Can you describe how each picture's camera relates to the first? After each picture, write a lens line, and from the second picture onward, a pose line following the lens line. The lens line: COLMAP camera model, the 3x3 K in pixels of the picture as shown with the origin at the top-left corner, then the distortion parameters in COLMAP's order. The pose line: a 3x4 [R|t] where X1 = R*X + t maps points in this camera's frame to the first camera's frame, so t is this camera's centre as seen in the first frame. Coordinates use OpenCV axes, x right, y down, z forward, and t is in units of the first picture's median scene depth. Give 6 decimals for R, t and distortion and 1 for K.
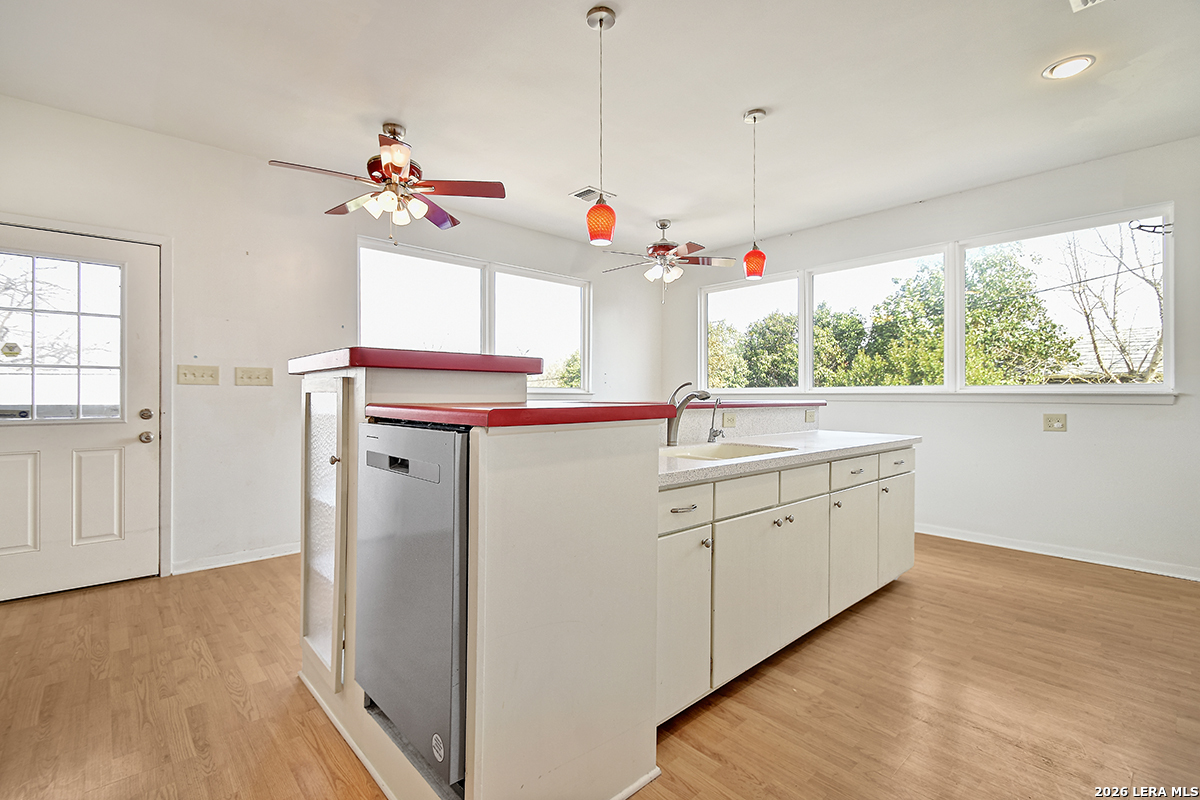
lens RADIAL K [[543.5, 0, 600.2], [0, 543.5, 396.3], [0, 0, 1]] dist [0.000610, -0.000025]
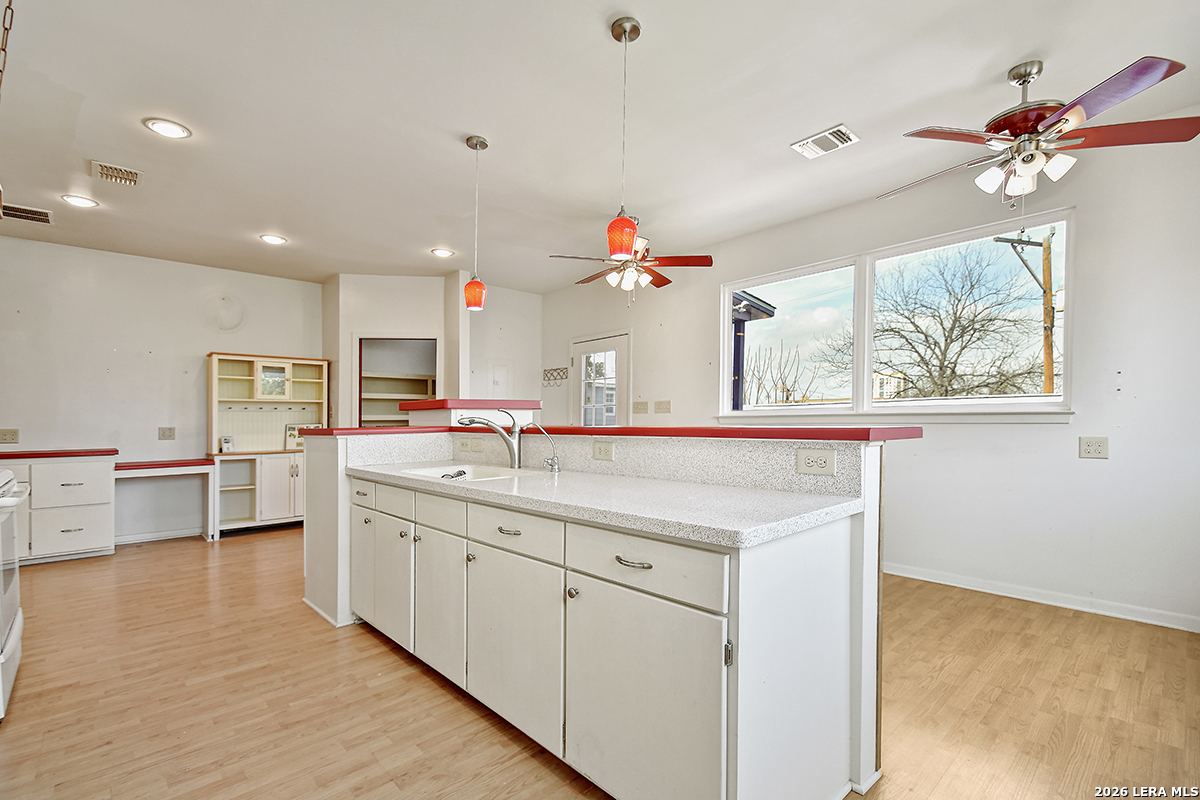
lens RADIAL K [[560.4, 0, 597.8], [0, 560.4, 426.6], [0, 0, 1]] dist [-0.000027, -0.000139]
pose [[-0.009214, 0.009794, -0.999910, 1.179997], [0.006571, 0.999931, 0.009733, 0.000076], [0.999936, -0.006481, -0.009277, 1.127945]]
